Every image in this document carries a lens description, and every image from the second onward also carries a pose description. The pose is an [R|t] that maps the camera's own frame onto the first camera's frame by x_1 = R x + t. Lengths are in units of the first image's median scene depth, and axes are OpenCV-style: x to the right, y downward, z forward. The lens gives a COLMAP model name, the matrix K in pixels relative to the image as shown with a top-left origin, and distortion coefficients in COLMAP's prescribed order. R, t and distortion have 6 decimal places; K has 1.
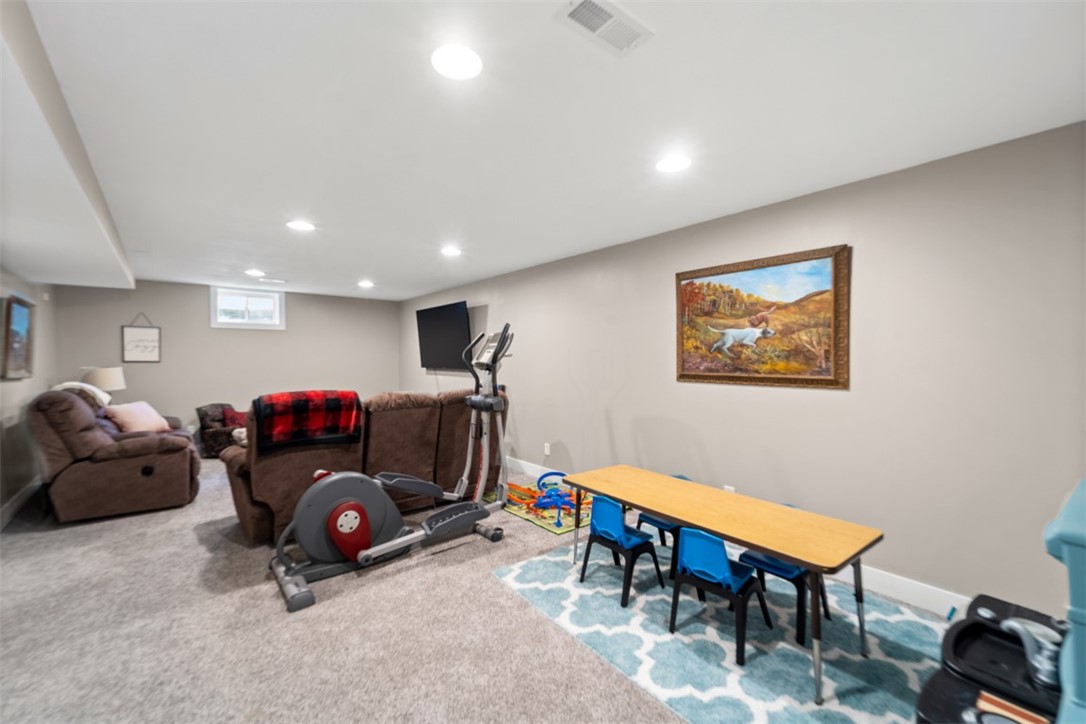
lens RADIAL K [[442.0, 0, 545.4], [0, 442.0, 362.4], [0, 0, 1]] dist [0.003210, 0.000116]
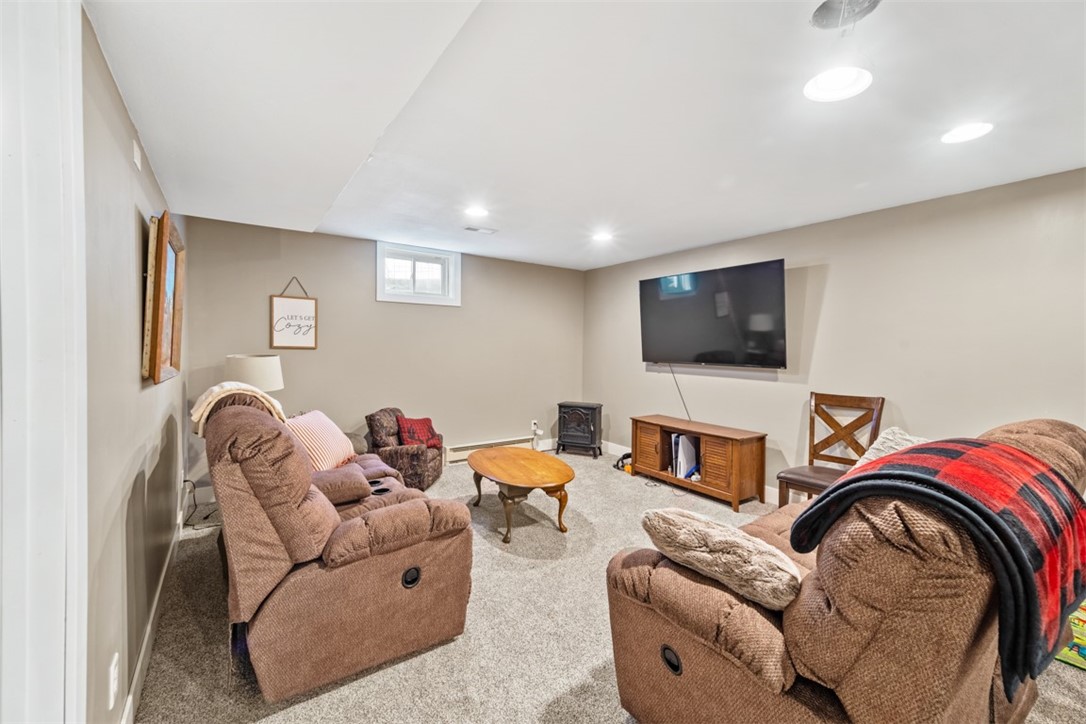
lens RADIAL K [[442.0, 0, 540.6], [0, 442.0, 353.8], [0, 0, 1]] dist [0.003210, 0.000116]
pose [[0.996294, 0.015901, -0.084526, -0.470723], [-0.015303, 0.999853, 0.007717, -0.003226], [0.084636, -0.006395, 0.996391, 0.346424]]
